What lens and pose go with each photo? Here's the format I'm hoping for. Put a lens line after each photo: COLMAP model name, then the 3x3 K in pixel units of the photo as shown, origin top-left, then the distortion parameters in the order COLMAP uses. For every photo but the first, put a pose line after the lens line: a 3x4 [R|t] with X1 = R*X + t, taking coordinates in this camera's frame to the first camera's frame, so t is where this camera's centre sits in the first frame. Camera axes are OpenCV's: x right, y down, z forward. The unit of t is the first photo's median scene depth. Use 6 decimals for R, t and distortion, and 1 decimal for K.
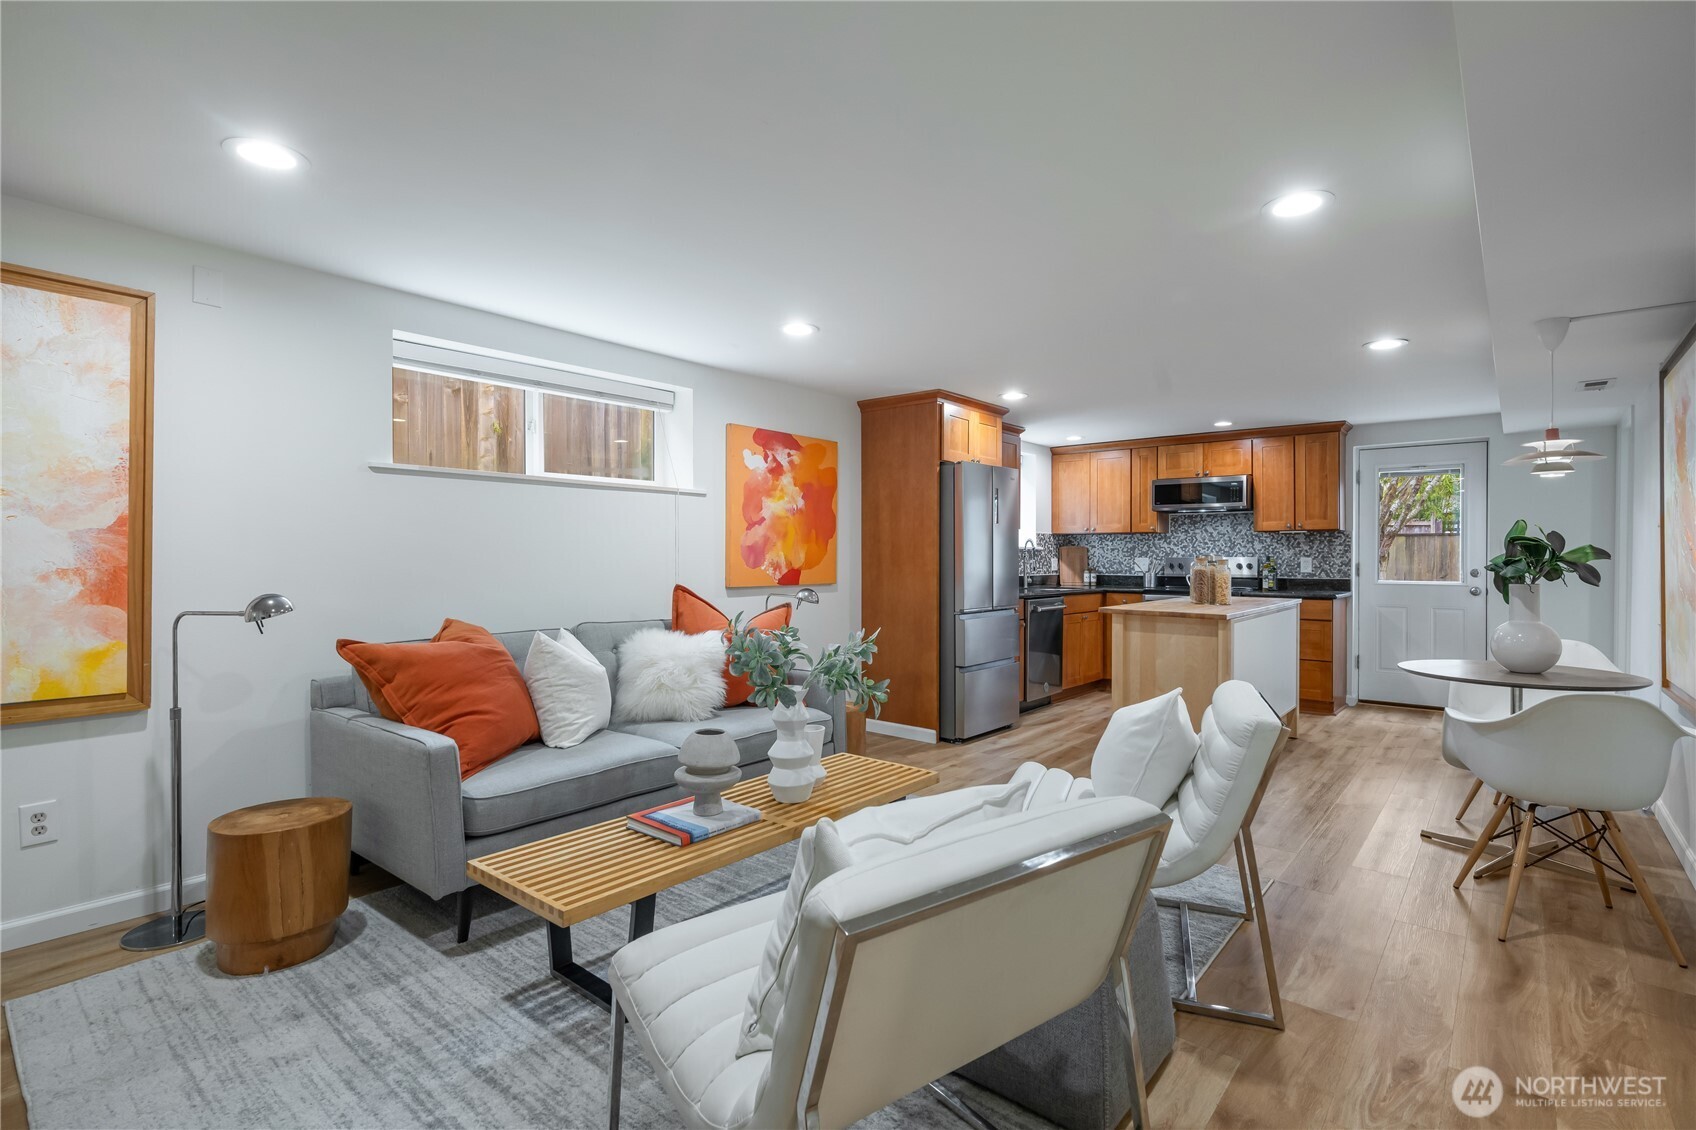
lens RADIAL K [[796.7, 0, 848.0], [0, 796.7, 565.0], [0, 0, 1]] dist [0.000268, 0.000145]
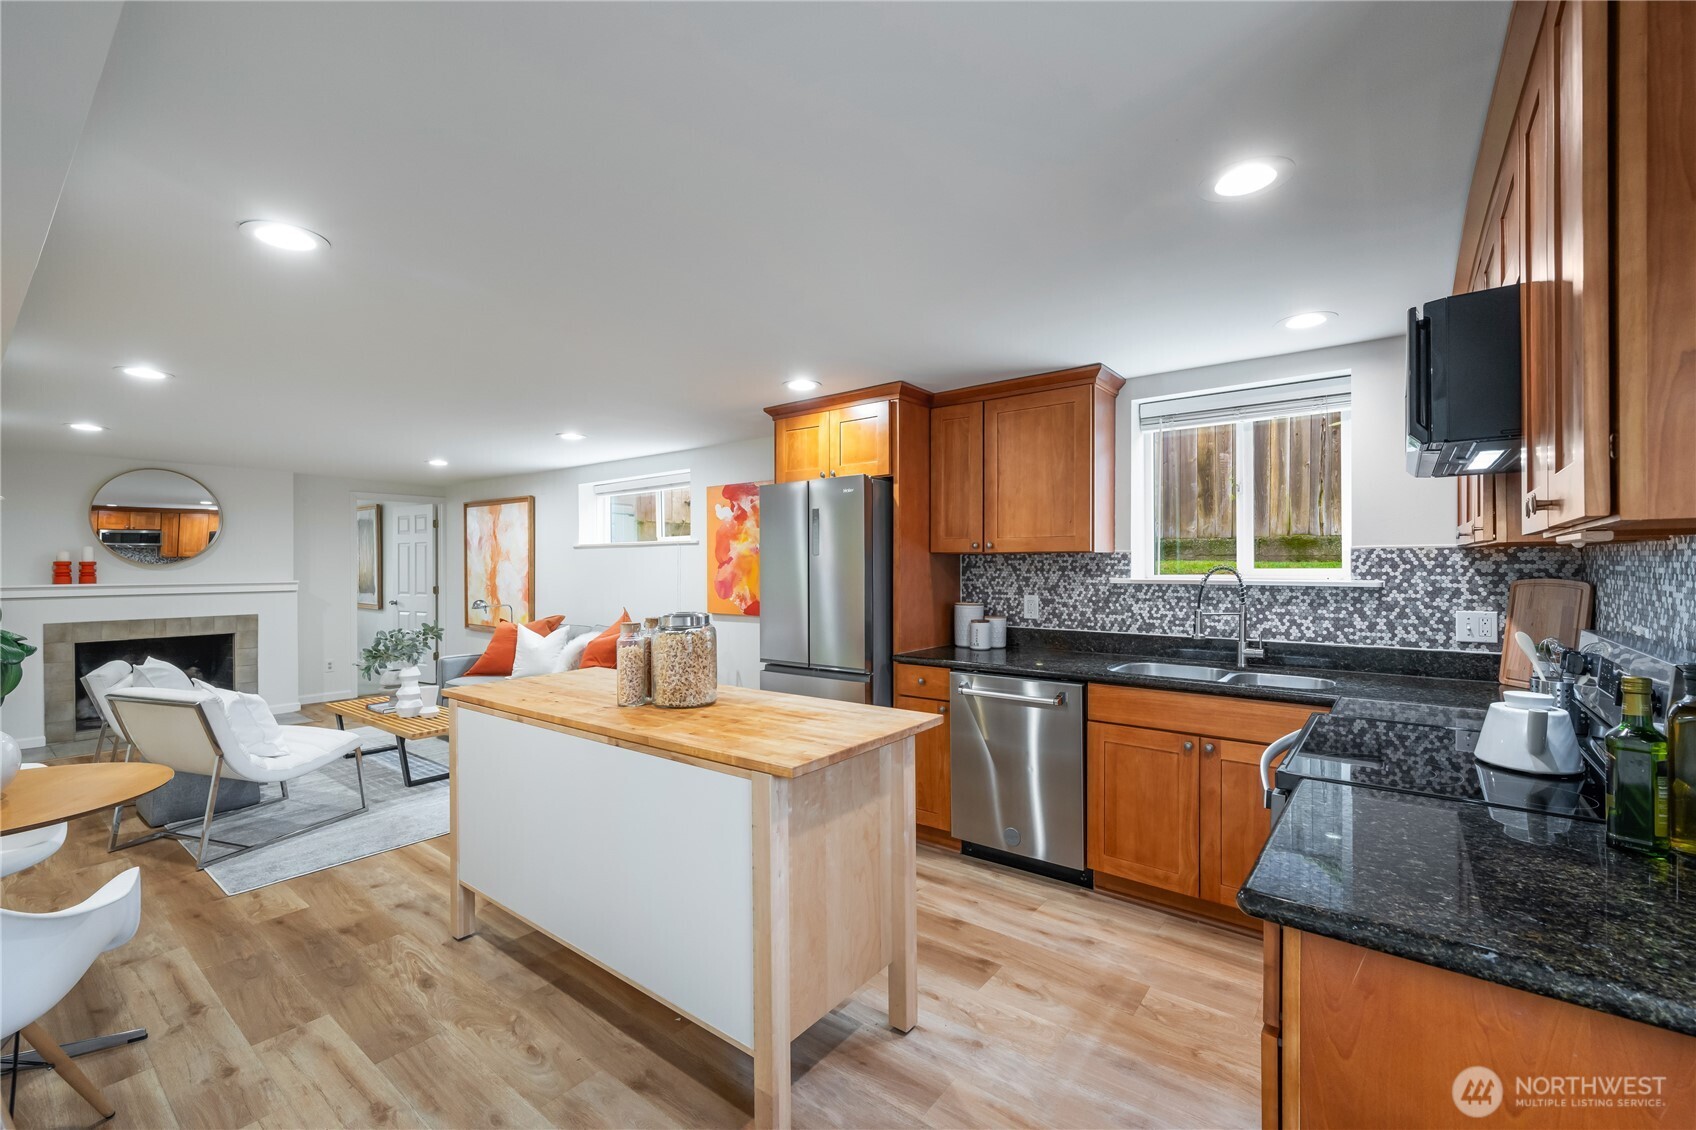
lens RADIAL K [[707.8, 0, 871.7], [0, 707.8, 569.5], [0, 0, 1]] dist [-0.000431, -0.007512]
pose [[0.054971, -0.009377, -0.998444, 0.955877], [-0.015685, 0.999824, -0.010254, -0.032834], [0.998365, 0.016225, 0.054814, 1.128493]]
